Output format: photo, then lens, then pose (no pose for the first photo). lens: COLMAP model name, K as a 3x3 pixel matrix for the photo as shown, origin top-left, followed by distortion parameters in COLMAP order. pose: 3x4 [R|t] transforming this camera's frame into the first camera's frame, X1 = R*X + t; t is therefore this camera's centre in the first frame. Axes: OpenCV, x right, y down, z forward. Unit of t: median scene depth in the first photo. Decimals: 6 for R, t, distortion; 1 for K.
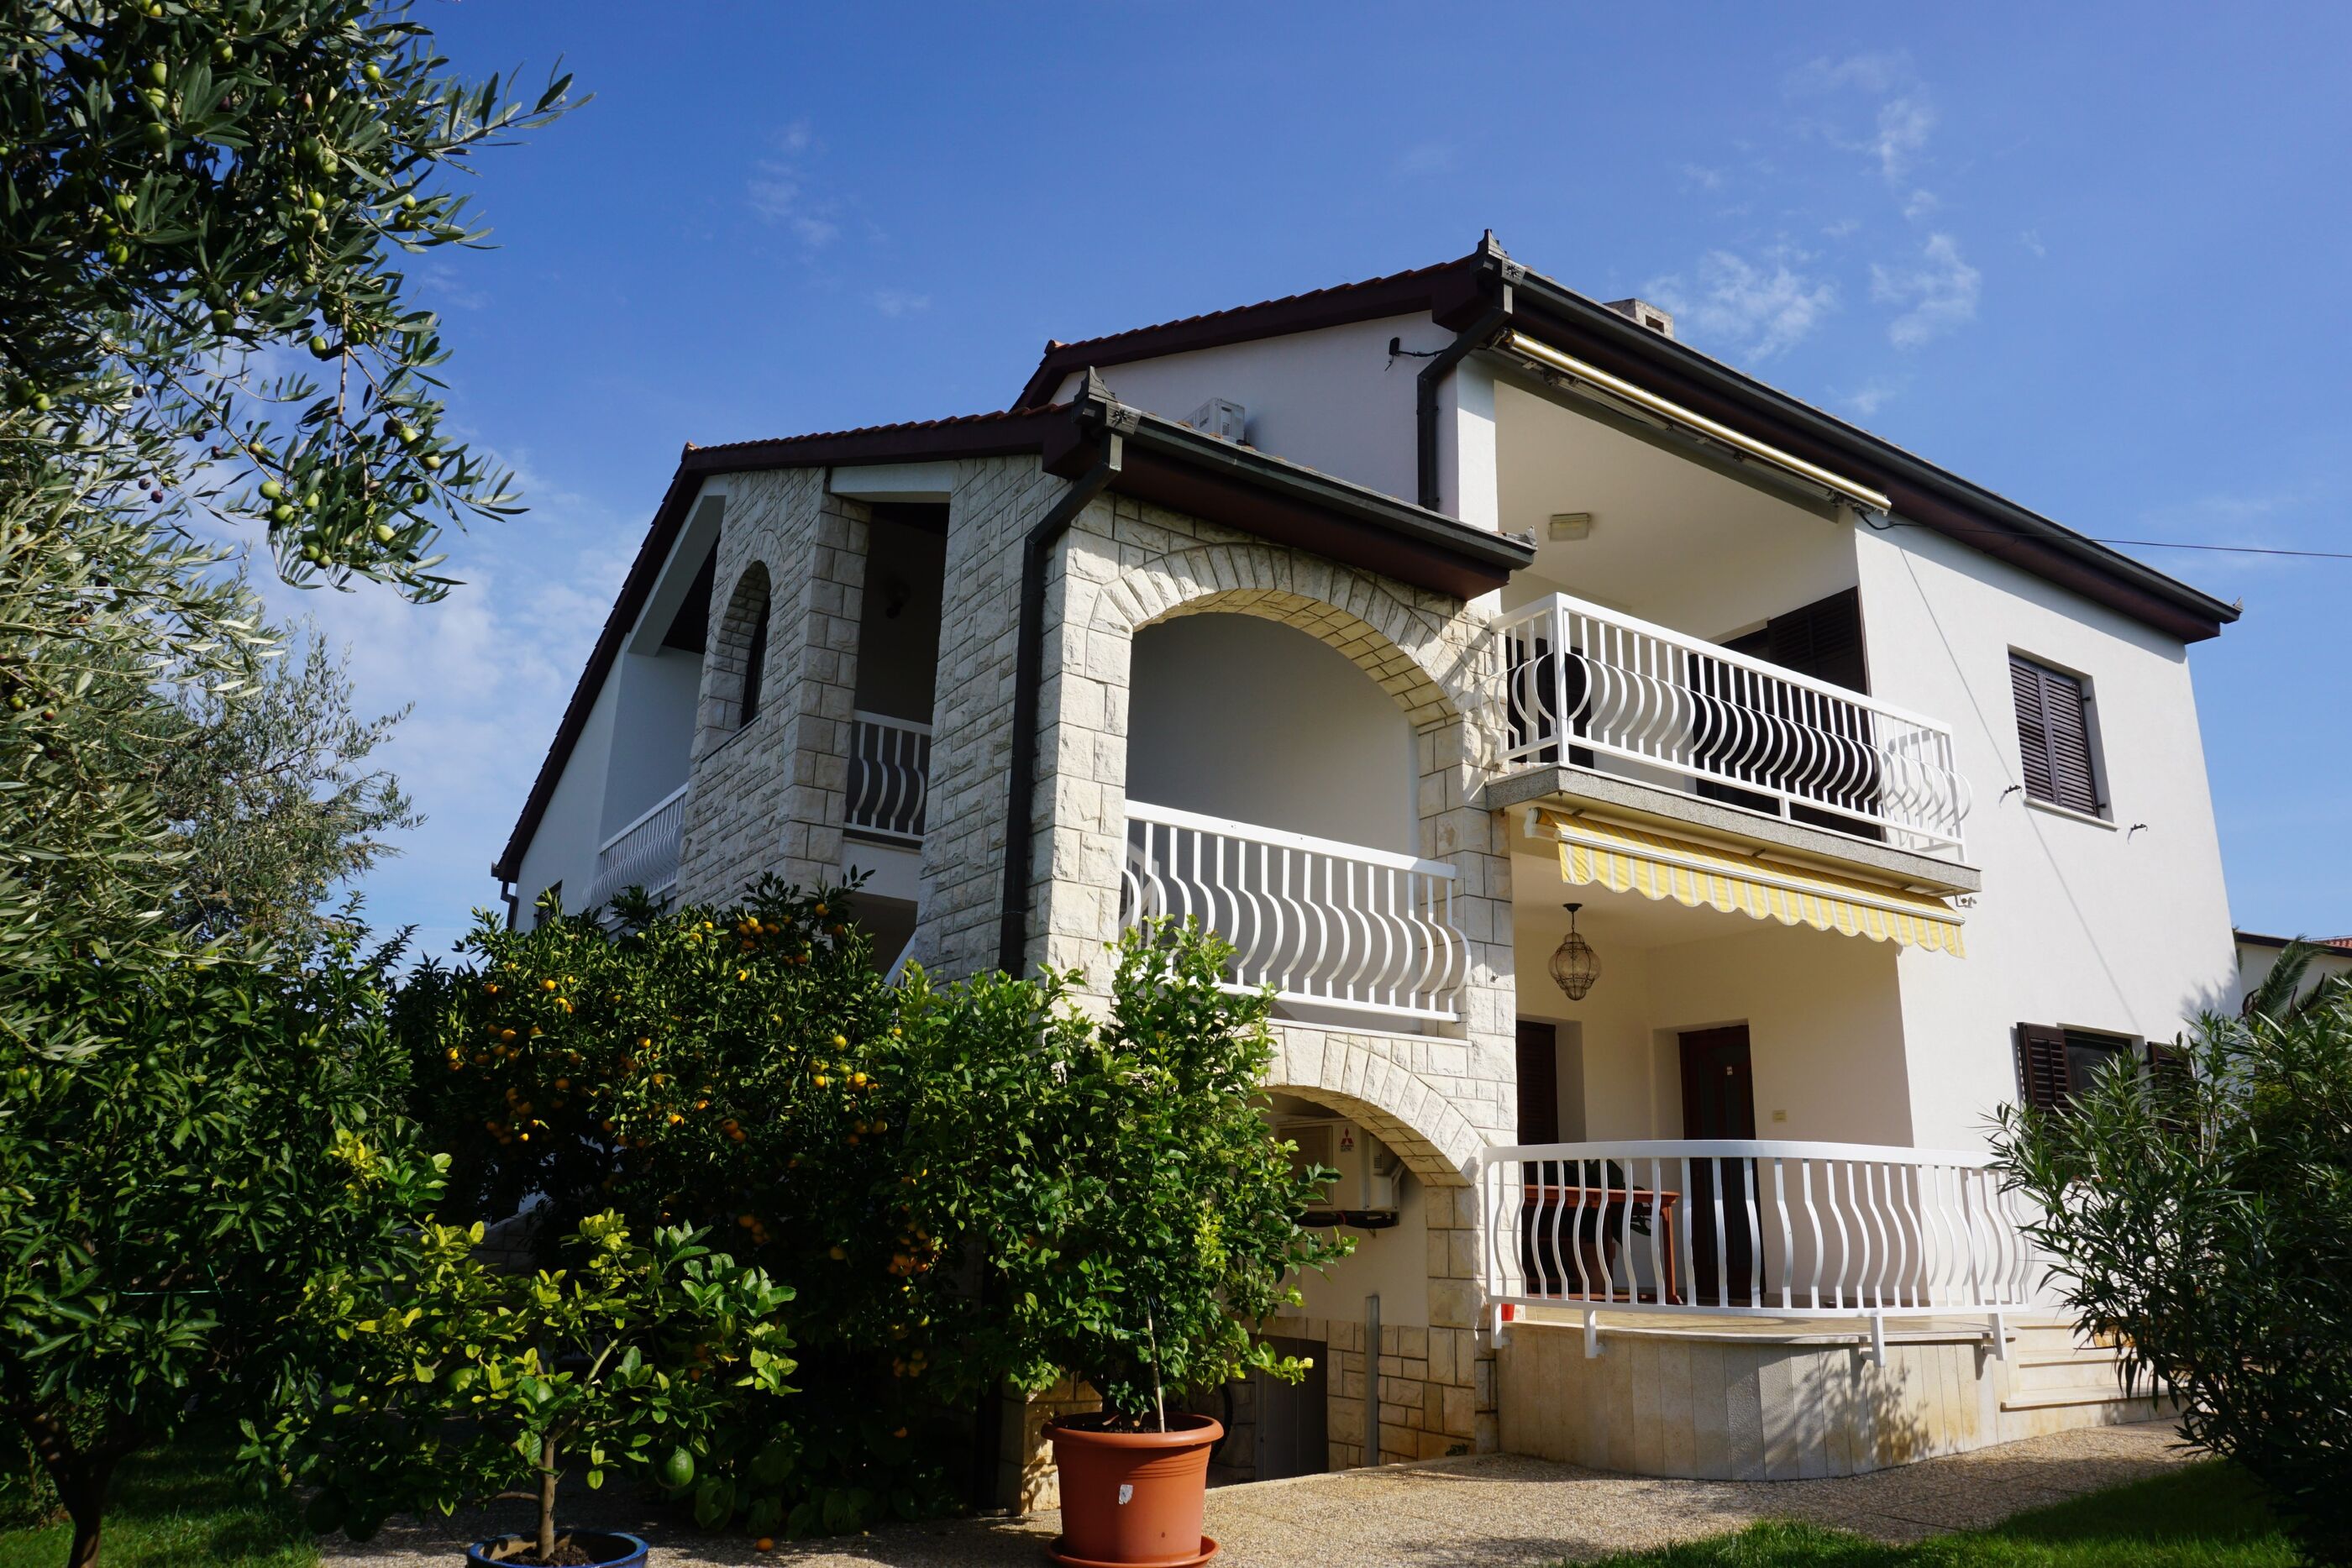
lens RADIAL K [[1555.7, 0, 1171.2], [0, 1555.7, 785.1], [0, 0, 1]] dist [-0.061301, 0.033104]
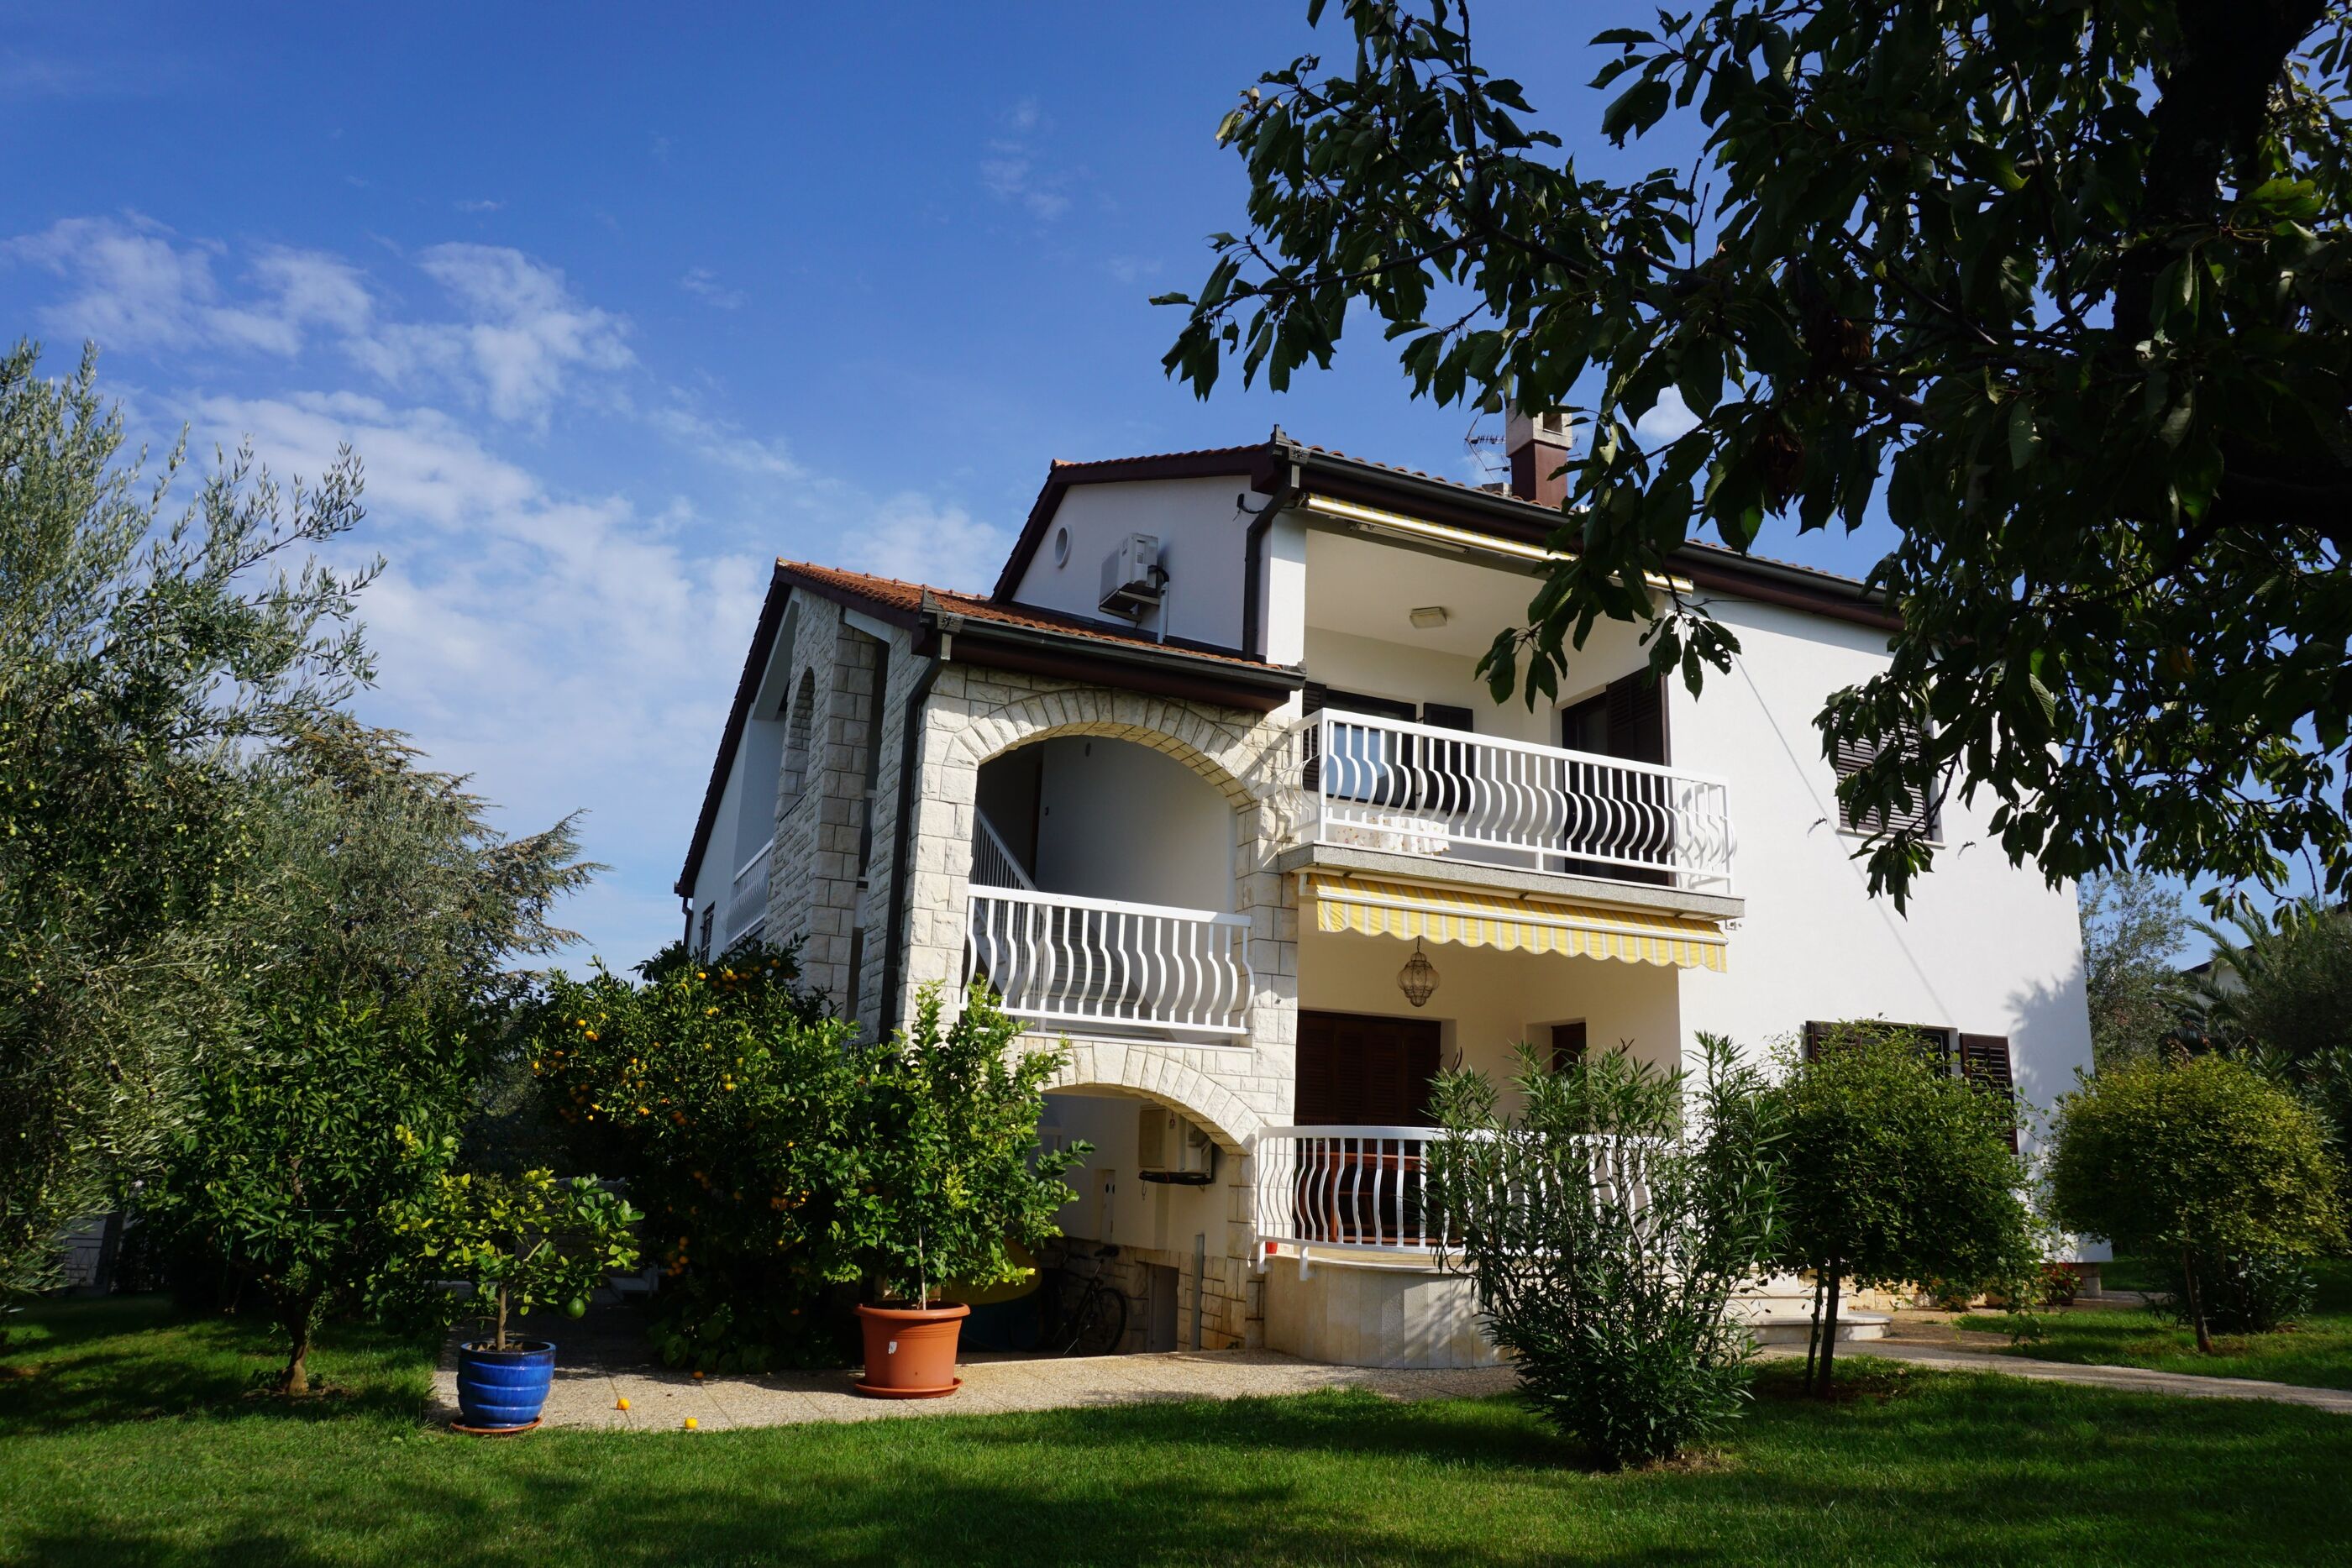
lens RADIAL K [[1555.7, 0, 1171.2], [0, 1555.7, 785.1], [0, 0, 1]] dist [-0.061301, 0.033104]
pose [[0.986277, -0.030107, -0.162331, 0.359217], [0.034762, 0.999060, 0.025910, -0.105051], [0.161399, -0.031197, 0.986396, -0.349352]]
